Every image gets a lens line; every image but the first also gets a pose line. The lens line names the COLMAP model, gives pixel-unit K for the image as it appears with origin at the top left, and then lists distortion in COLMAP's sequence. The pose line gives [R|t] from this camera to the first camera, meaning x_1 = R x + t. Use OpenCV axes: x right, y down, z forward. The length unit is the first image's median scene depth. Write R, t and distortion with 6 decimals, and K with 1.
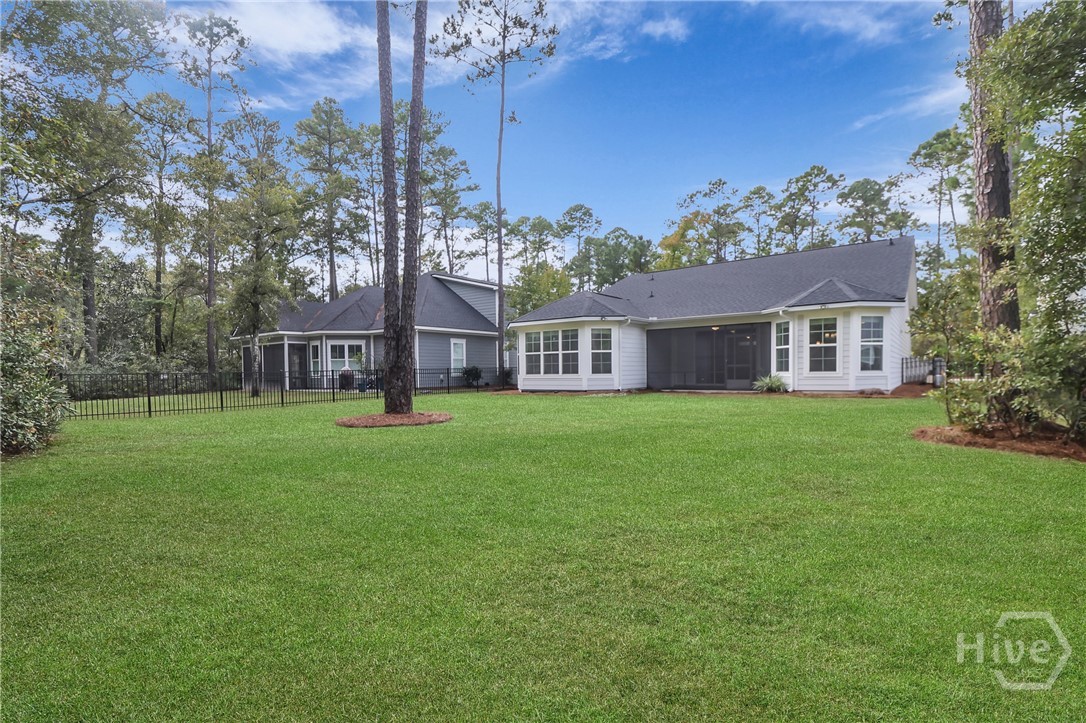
lens RADIAL K [[511.8, 0, 543.7], [0, 511.8, 367.0], [0, 0, 1]] dist [-0.011548, -0.008228]
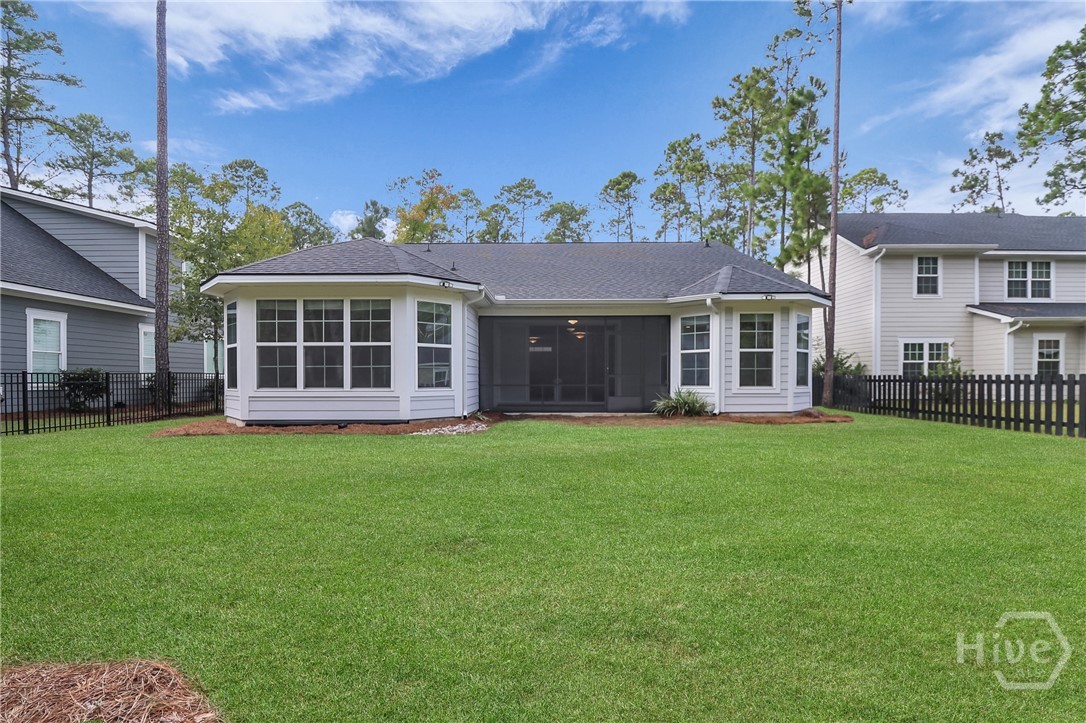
lens RADIAL K [[511.8, 0, 550.3], [0, 511.8, 382.6], [0, 0, 1]] dist [-0.011548, -0.008228]
pose [[0.794934, 0.008123, 0.606641, -0.108518], [-0.015118, 0.999865, 0.006423, 0.002684], [-0.606507, -0.014277, 0.794950, 0.478817]]
